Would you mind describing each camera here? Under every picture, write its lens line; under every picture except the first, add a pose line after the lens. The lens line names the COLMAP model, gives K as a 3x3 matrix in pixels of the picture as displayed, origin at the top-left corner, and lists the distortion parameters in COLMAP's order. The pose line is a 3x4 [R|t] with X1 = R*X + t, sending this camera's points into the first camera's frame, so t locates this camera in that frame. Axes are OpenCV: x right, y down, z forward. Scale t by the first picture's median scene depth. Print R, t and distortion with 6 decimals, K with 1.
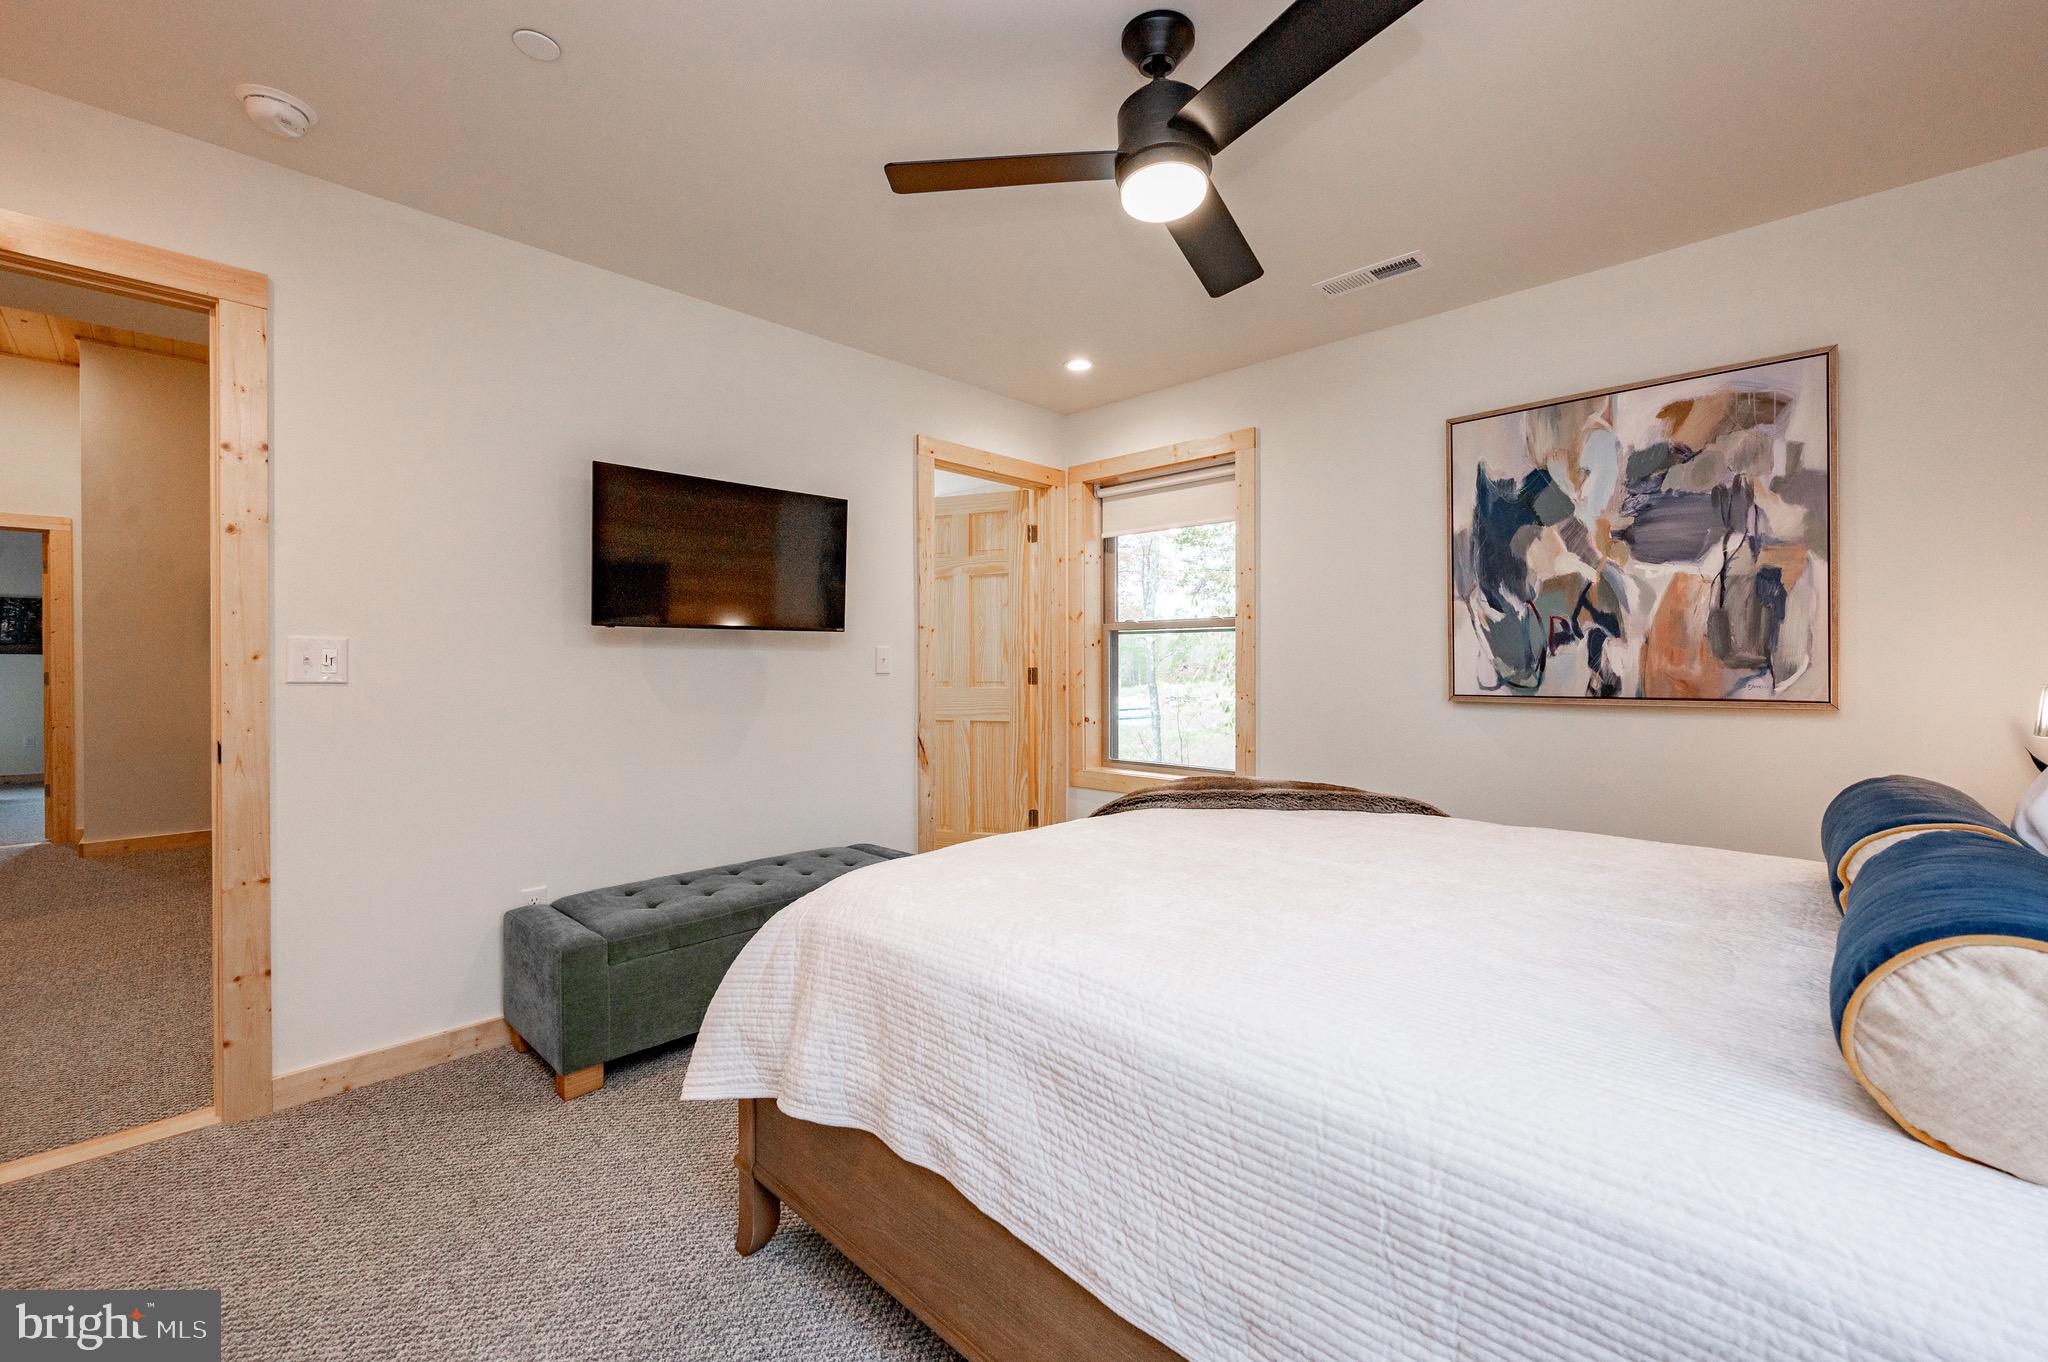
lens RADIAL K [[816.9, 0, 1030.9], [0, 816.9, 667.3], [0, 0, 1]] dist [-0.001585, -0.000598]
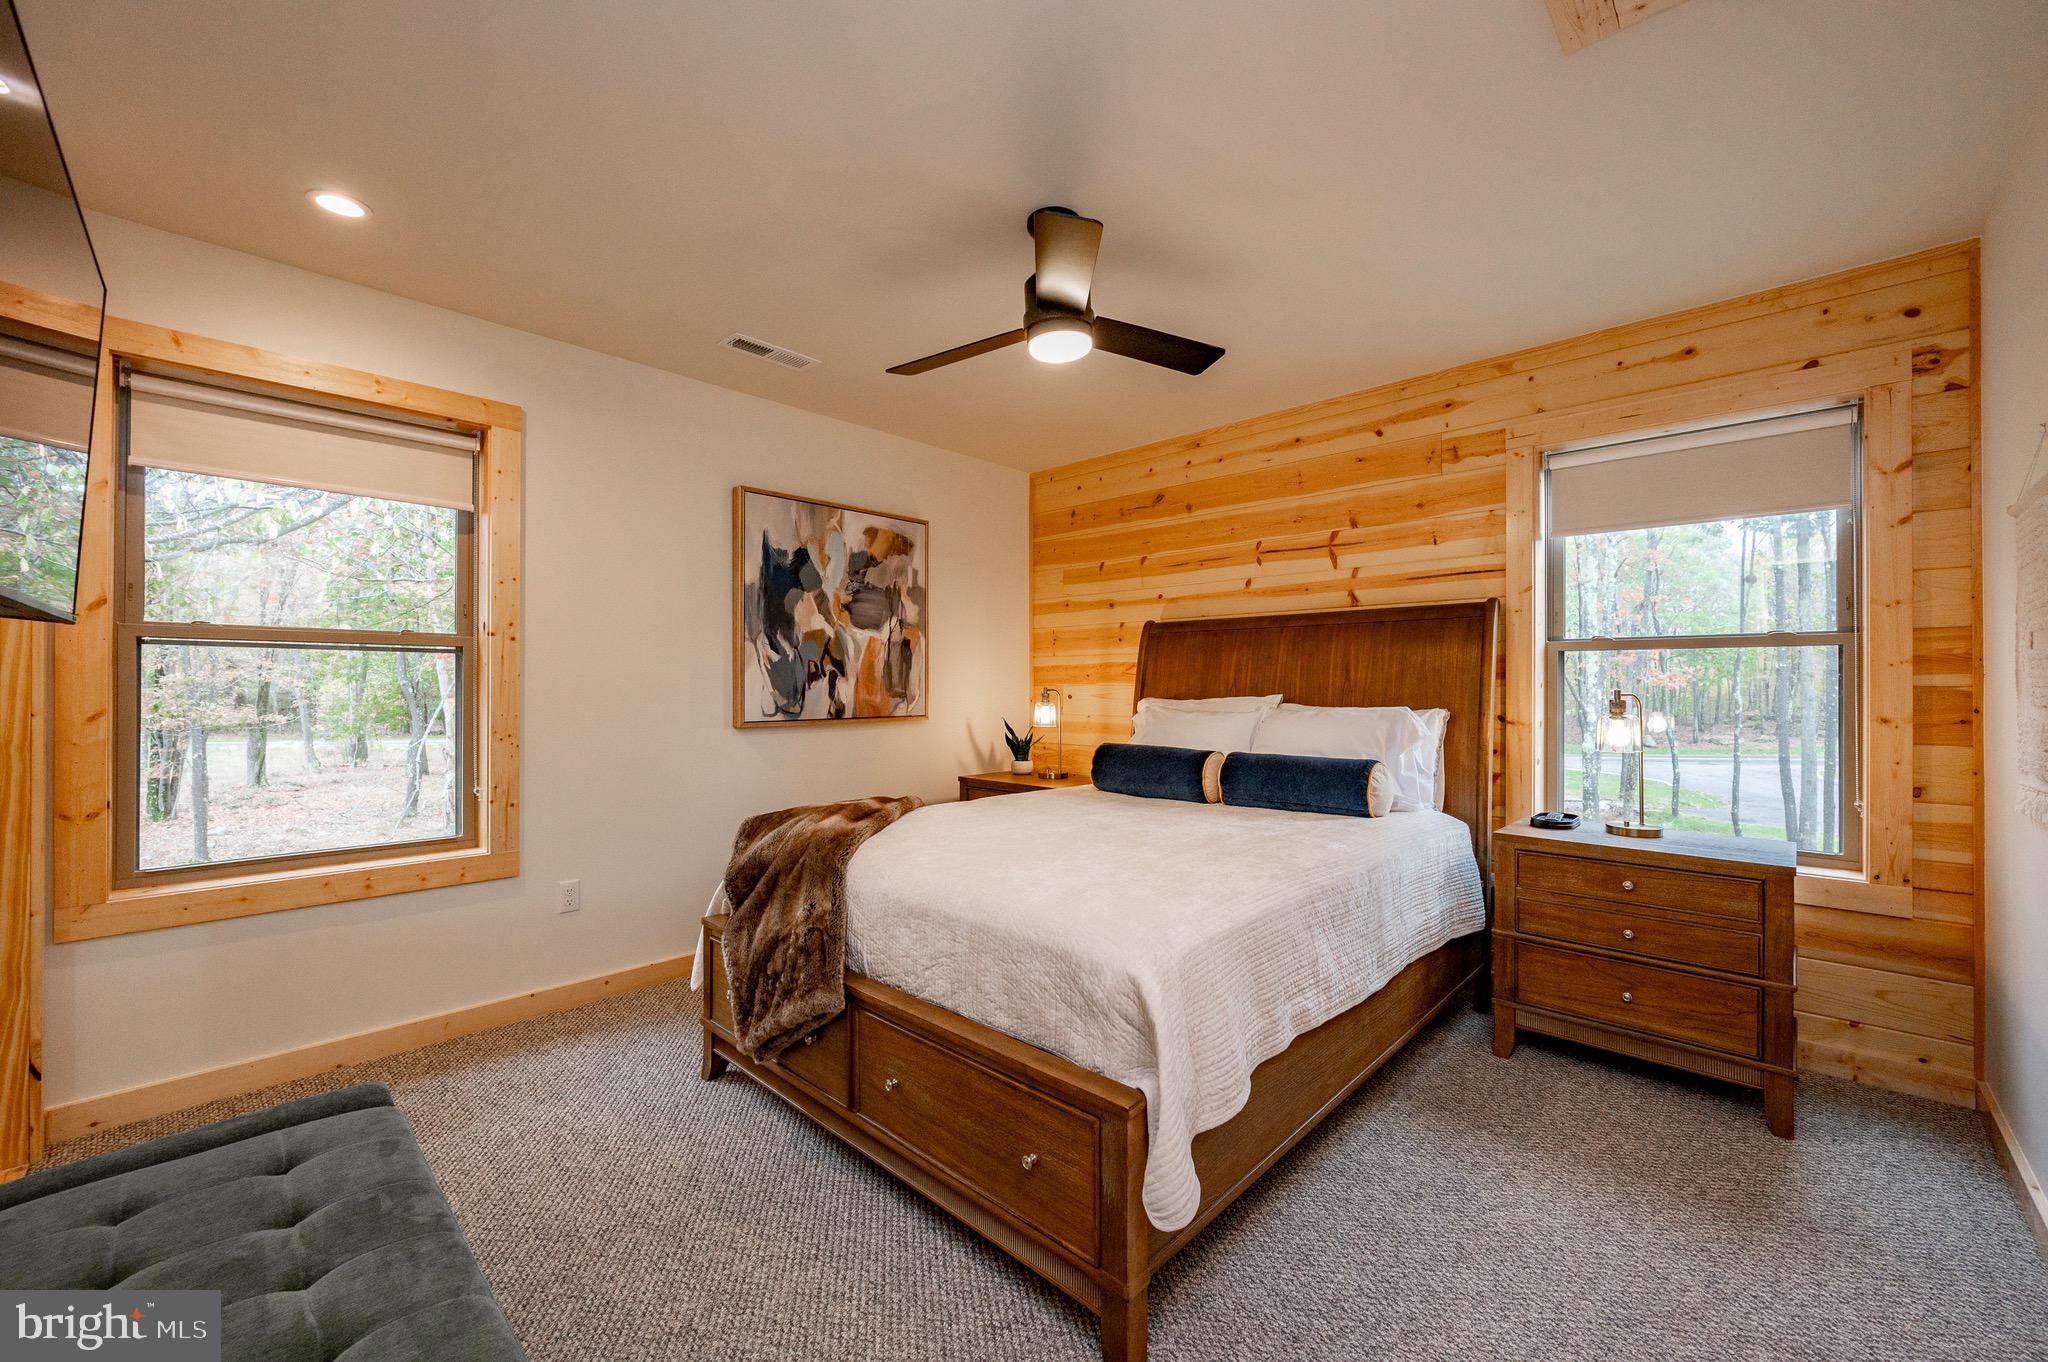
lens RADIAL K [[816.9, 0, 1029.2], [0, 816.9, 682.8], [0, 0, 1]] dist [-0.001585, -0.000598]
pose [[0.013816, 0.009384, 0.999861, -0.719803], [0.002425, 0.999953, -0.009418, -0.011302], [-0.999902, 0.002554, 0.013793, 0.636927]]
